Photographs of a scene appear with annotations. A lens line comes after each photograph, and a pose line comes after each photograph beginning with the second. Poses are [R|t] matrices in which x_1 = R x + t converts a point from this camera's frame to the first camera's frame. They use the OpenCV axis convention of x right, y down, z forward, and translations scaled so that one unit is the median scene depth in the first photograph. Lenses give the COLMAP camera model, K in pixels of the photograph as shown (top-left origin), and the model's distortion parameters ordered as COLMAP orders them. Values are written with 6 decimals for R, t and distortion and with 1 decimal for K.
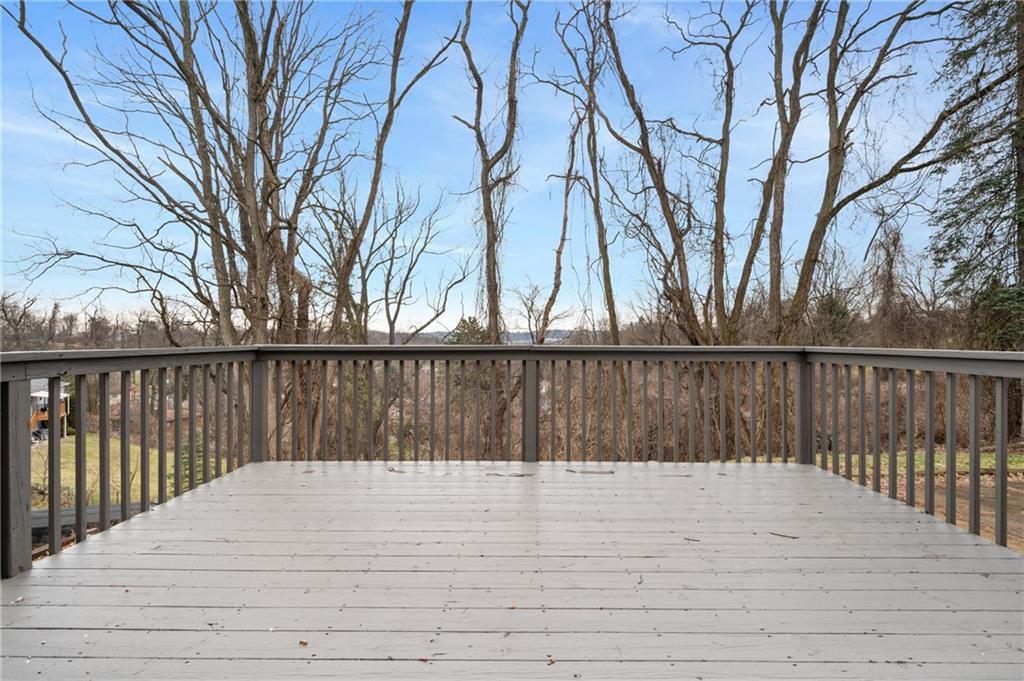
lens RADIAL K [[445.8, 0, 523.1], [0, 445.8, 331.2], [0, 0, 1]] dist [0.000425, 0.000357]
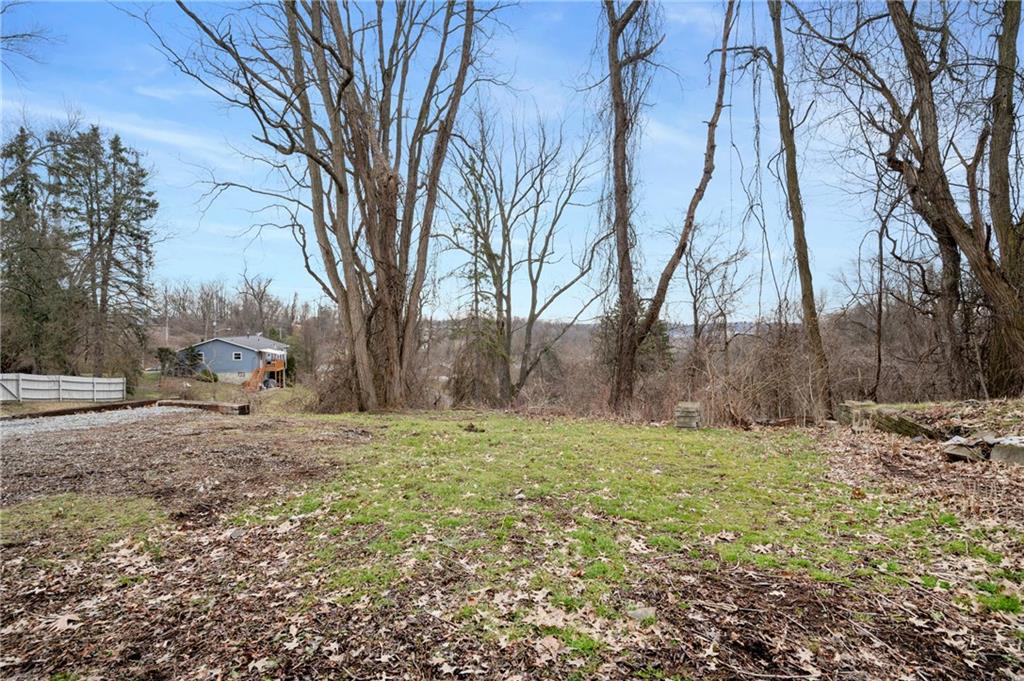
lens RADIAL K [[465.3, 0, 513.6], [0, 465.3, 335.0], [0, 0, 1]] dist [0.002612, 0.000450]
pose [[0.929733, 0.021284, -0.367619, 0.061136], [-0.009994, 0.999419, 0.032587, 0.131857], [0.368099, -0.026623, 0.929405, 0.157159]]
